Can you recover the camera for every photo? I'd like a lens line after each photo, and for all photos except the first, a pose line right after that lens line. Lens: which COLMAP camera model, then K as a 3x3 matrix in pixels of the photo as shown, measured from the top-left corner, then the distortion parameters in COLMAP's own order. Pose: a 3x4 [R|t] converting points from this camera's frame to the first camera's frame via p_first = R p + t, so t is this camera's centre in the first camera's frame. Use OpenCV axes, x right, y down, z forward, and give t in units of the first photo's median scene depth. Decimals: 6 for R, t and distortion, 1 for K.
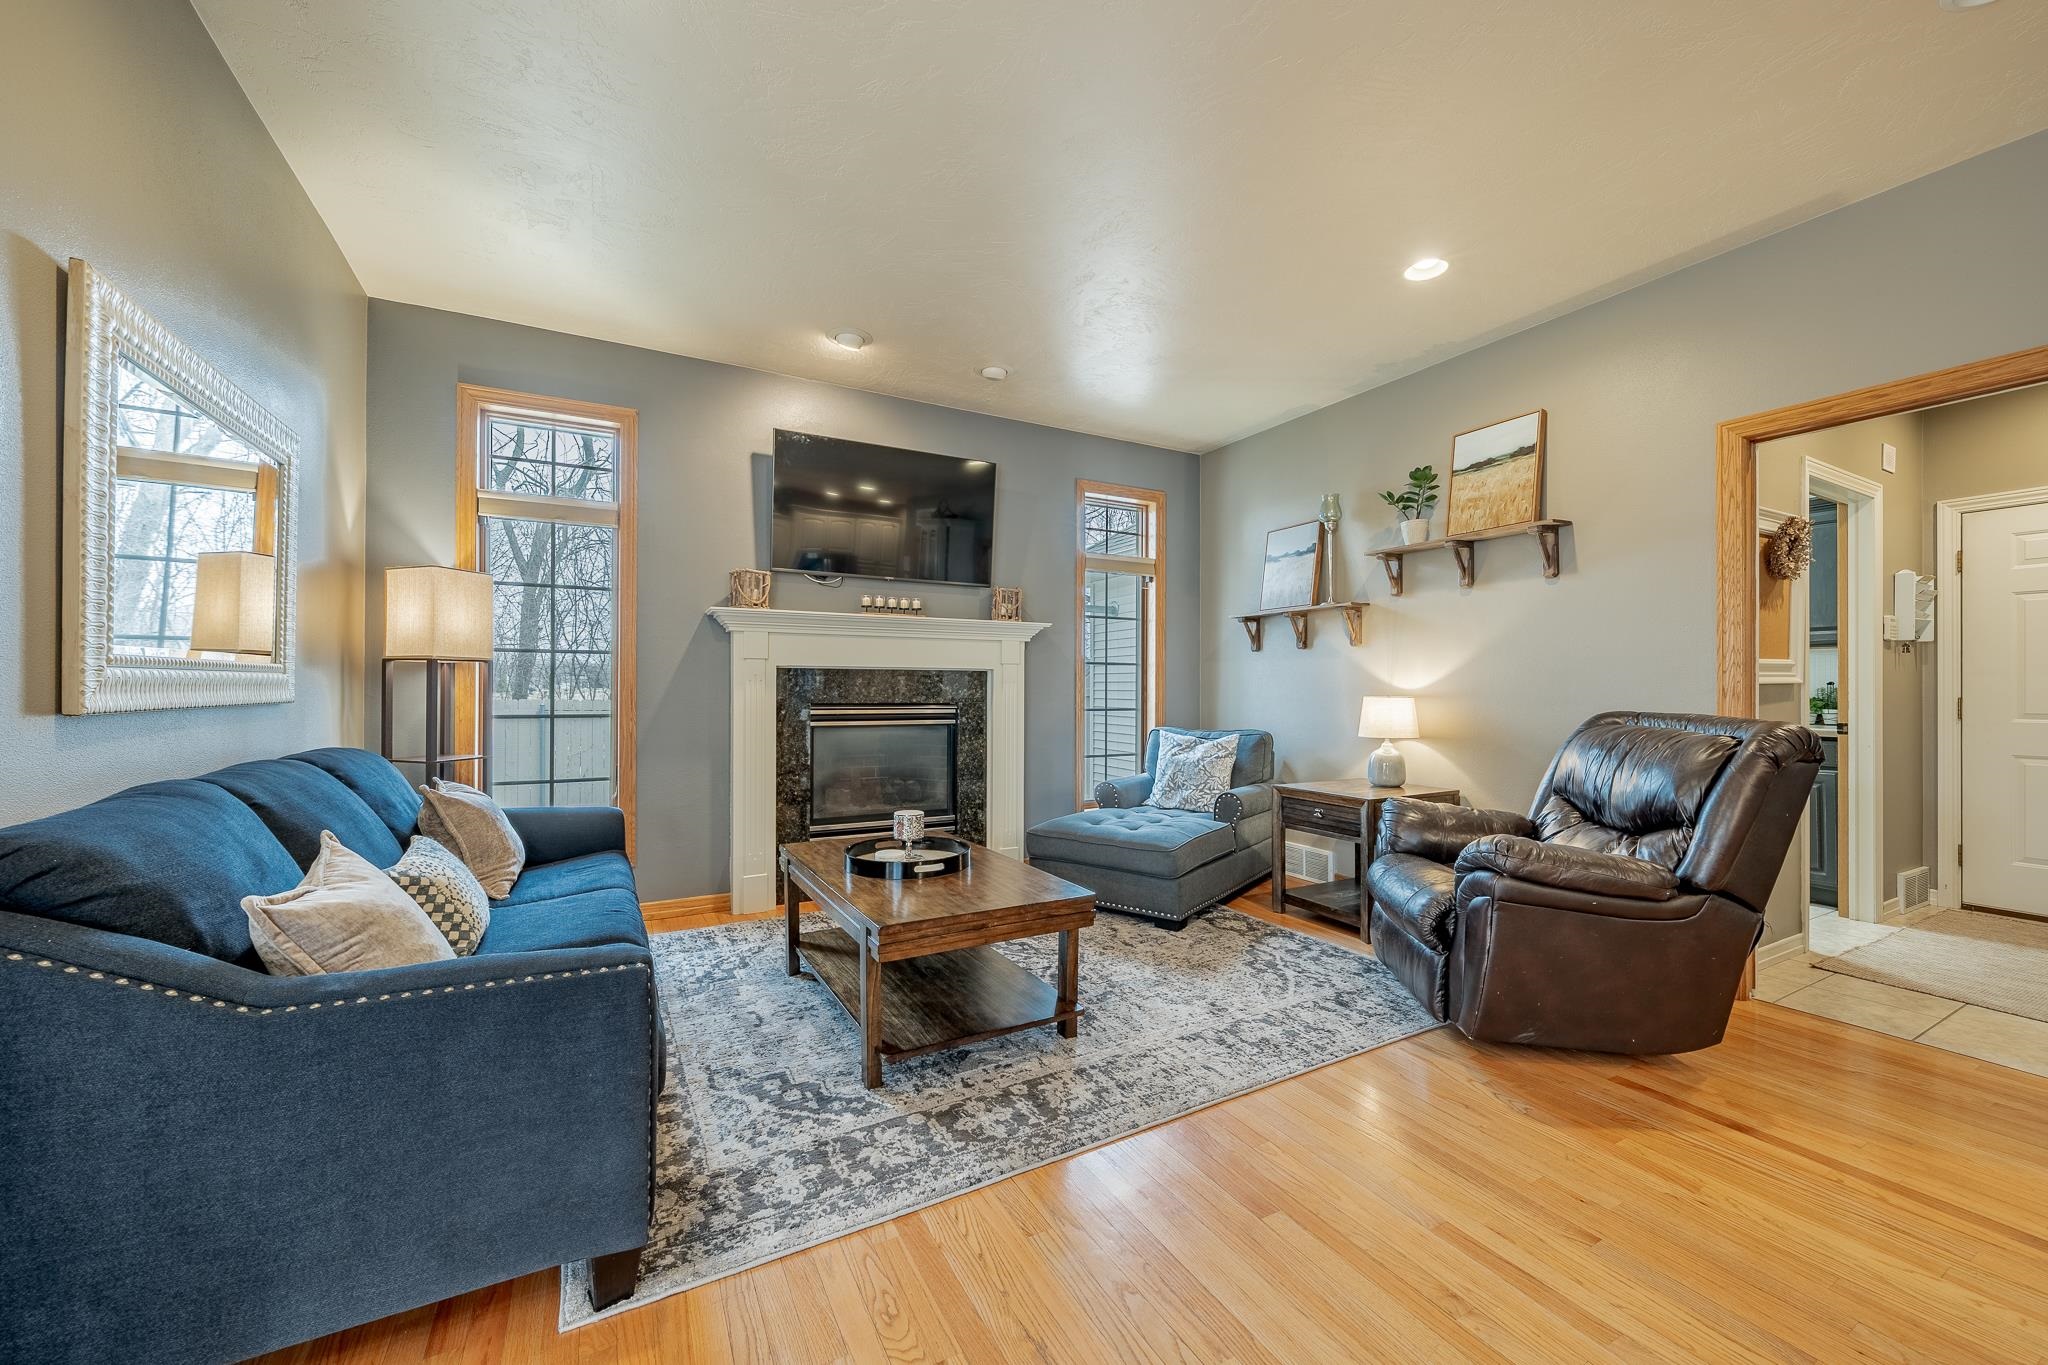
lens RADIAL K [[800.2, 0, 1033.3], [0, 800.2, 679.9], [0, 0, 1]] dist [-0.004892, 0.000990]
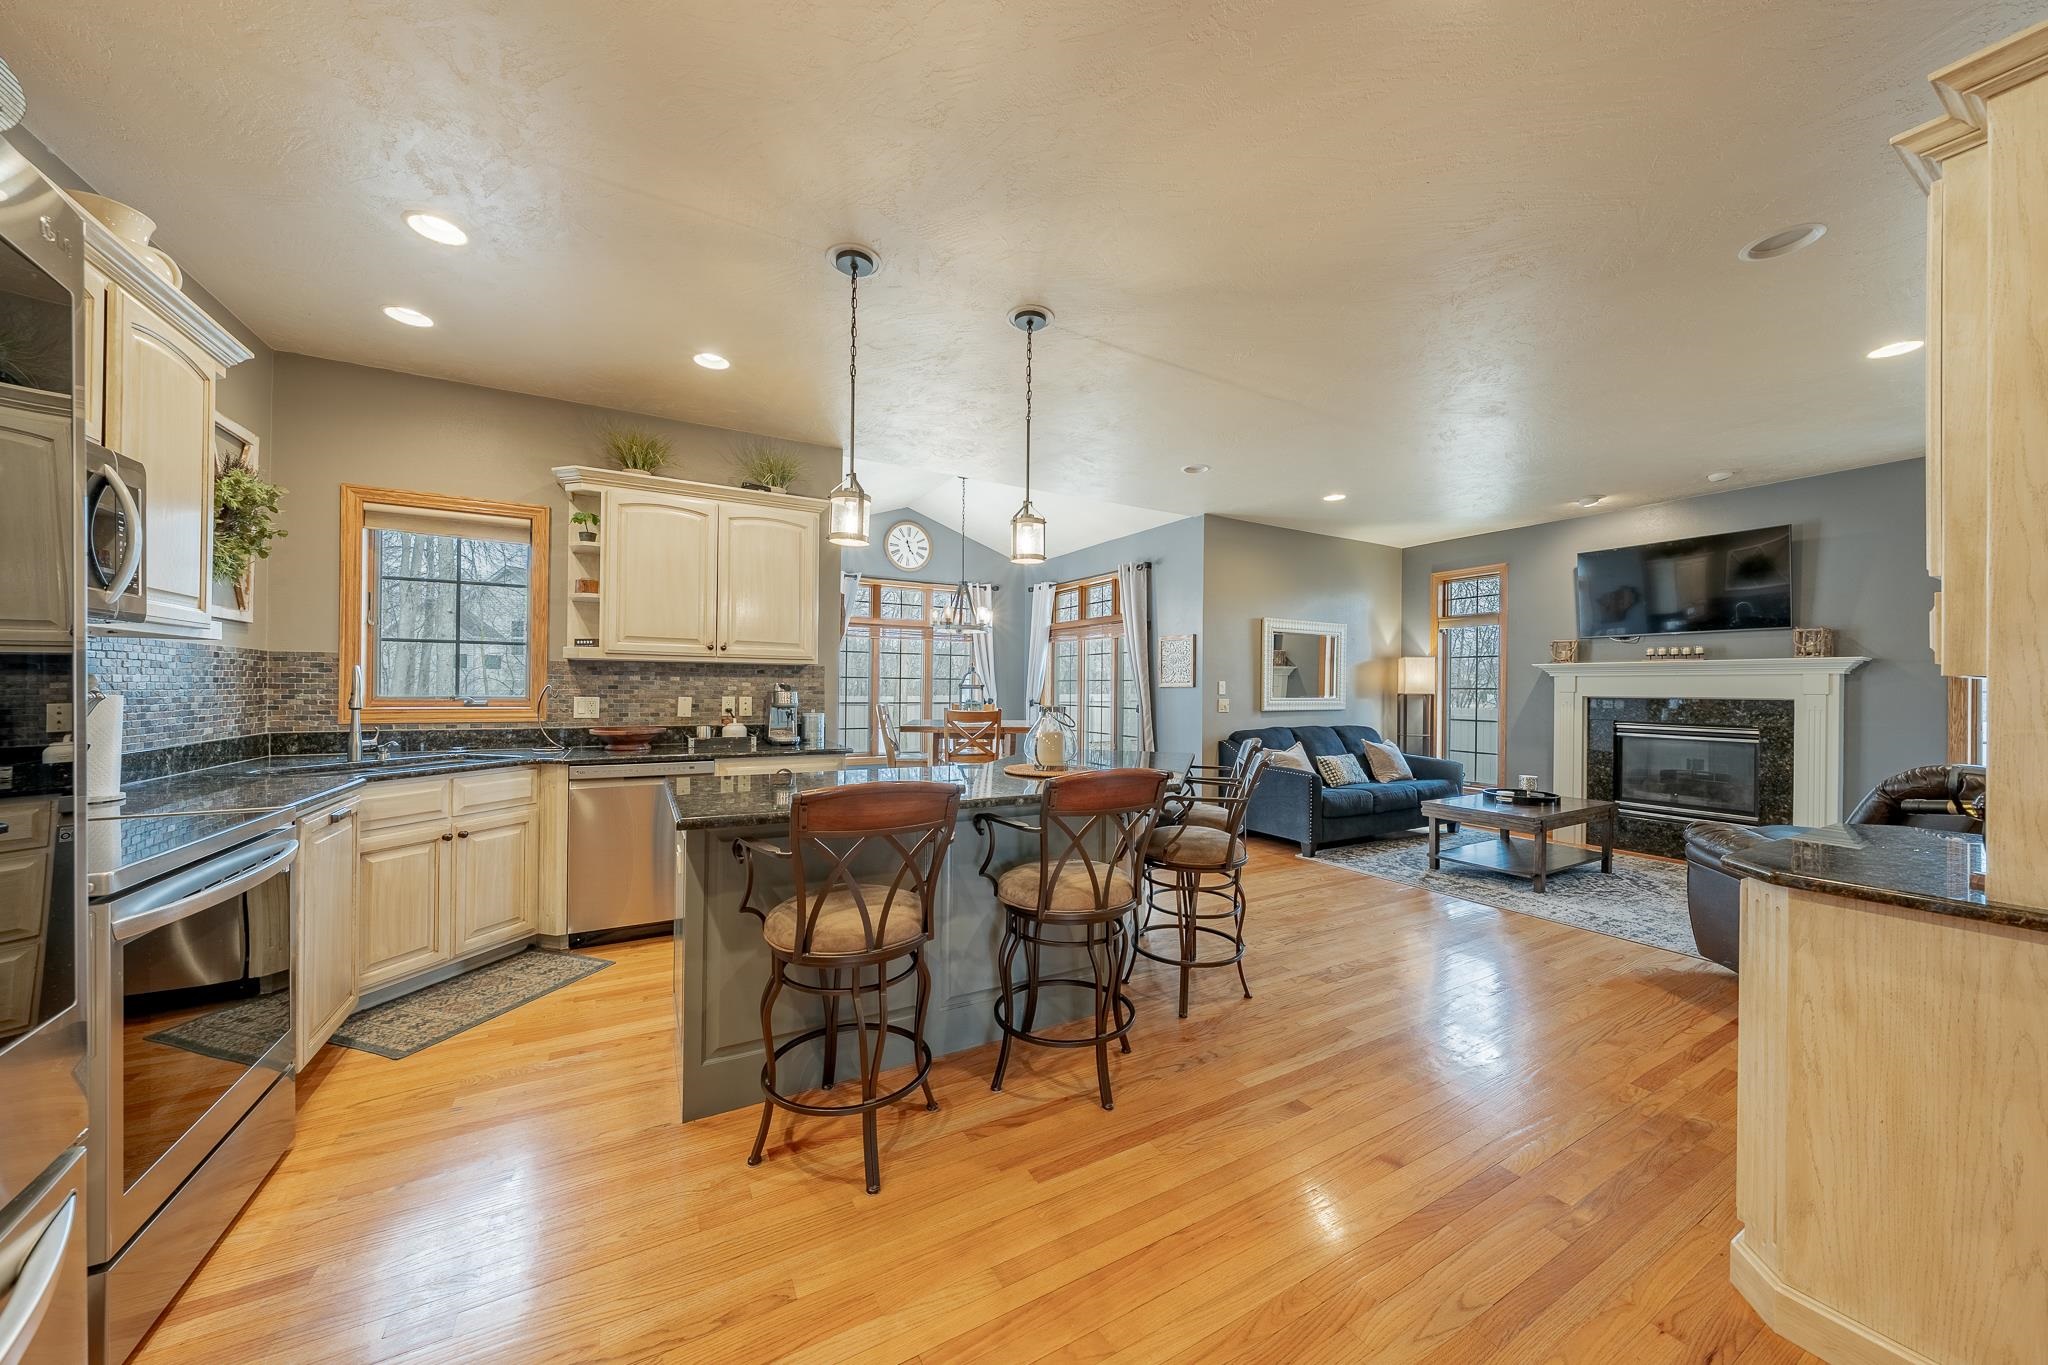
lens RADIAL K [[699.8, 0, 1029.9], [0, 699.8, 687.5], [0, 0, 1]] dist [-0.004455, -0.000402]
pose [[0.012579, -0.006878, -0.999897, 1.148722], [0.000254, 0.999976, -0.006875, -0.026957], [0.999921, -0.000167, 0.012581, -0.169635]]
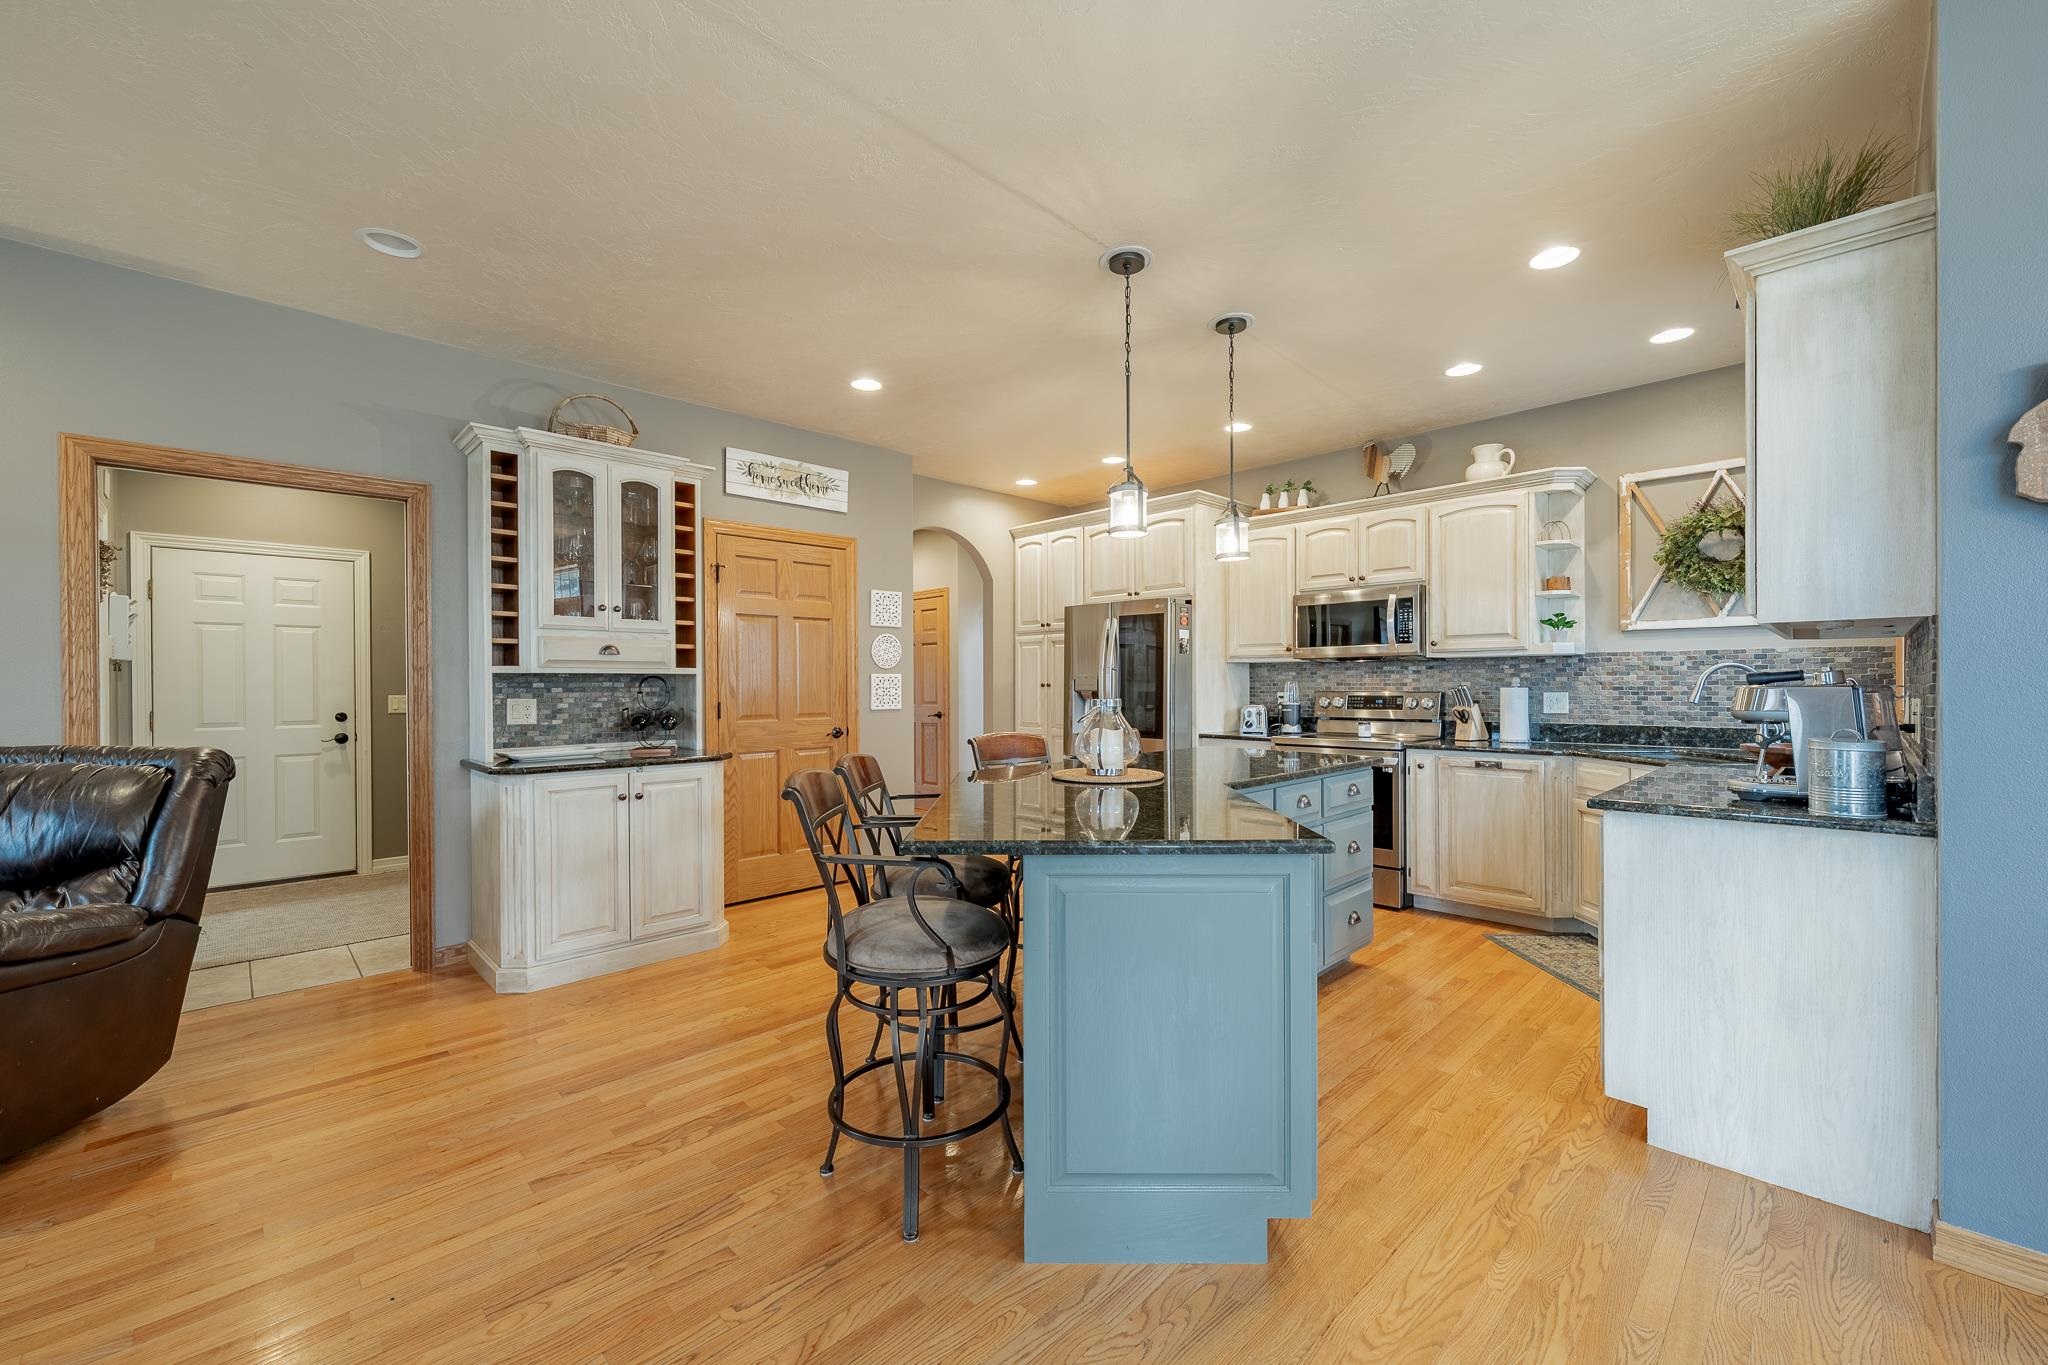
lens RADIAL K [[800.2, 0, 1025.7], [0, 800.2, 691.6], [0, 0, 1]] dist [-0.004892, 0.000990]
pose [[-0.267113, -0.010898, 0.963604, -0.277567], [-0.005895, 0.999936, 0.009675, -0.026797], [-0.963647, -0.003096, -0.267160, 0.126093]]
